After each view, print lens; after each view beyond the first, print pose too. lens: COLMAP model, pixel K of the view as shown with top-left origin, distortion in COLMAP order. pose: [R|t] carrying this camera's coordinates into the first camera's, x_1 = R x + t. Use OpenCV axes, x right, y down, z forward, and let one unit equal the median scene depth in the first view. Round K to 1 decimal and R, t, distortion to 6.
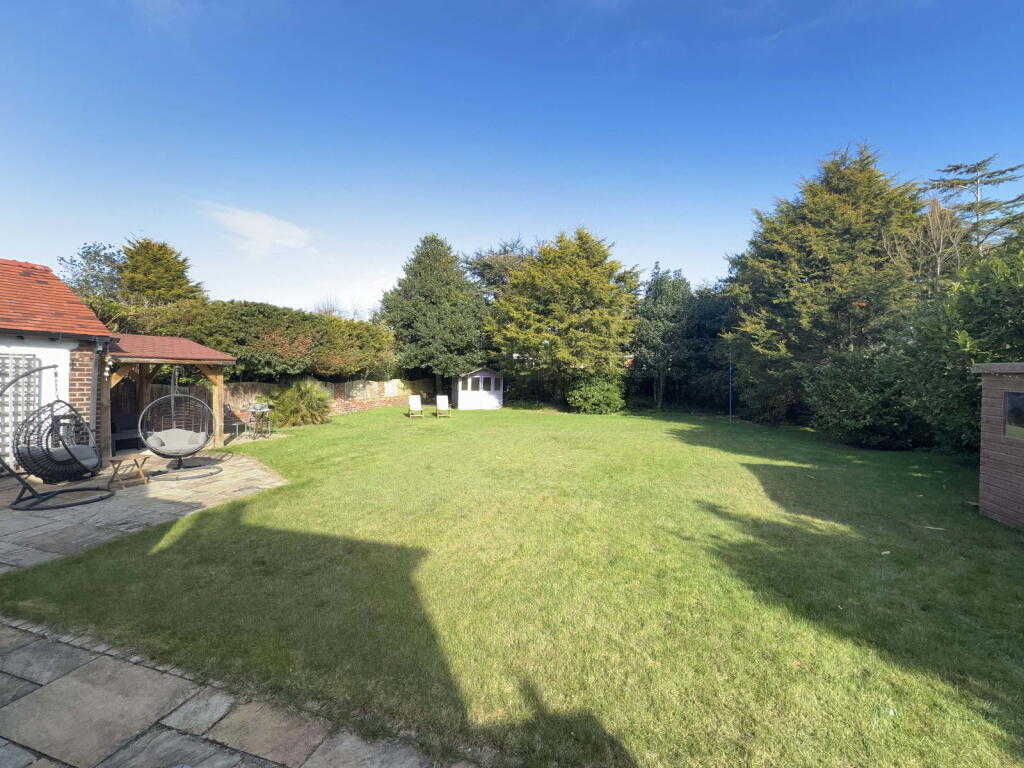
lens RADIAL K [[448.7, 0, 511.8], [0, 448.7, 384.4], [0, 0, 1]] dist [0.000058, 0.000252]
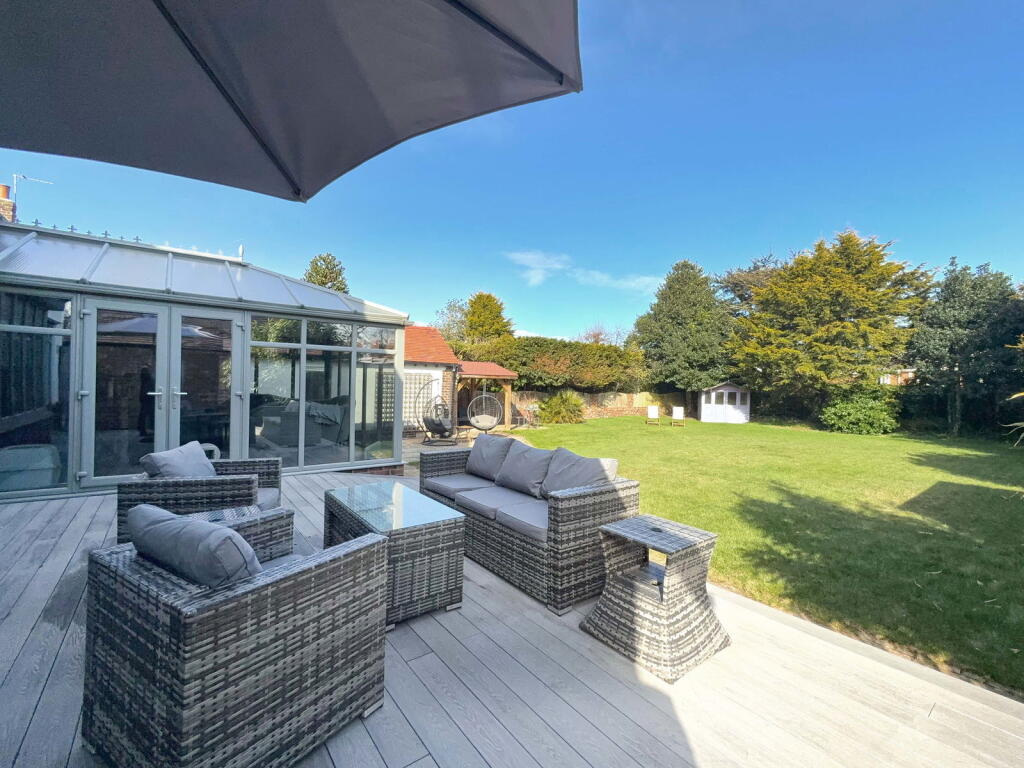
lens RADIAL K [[448.7, 0, 512.1], [0, 448.7, 384.6], [0, 0, 1]] dist [0.000058, 0.000252]
pose [[0.817298, 0.009410, -0.576138, 0.147603], [-0.028237, 0.999319, -0.023735, 0.007434], [0.575522, 0.035667, 0.817008, -0.159612]]
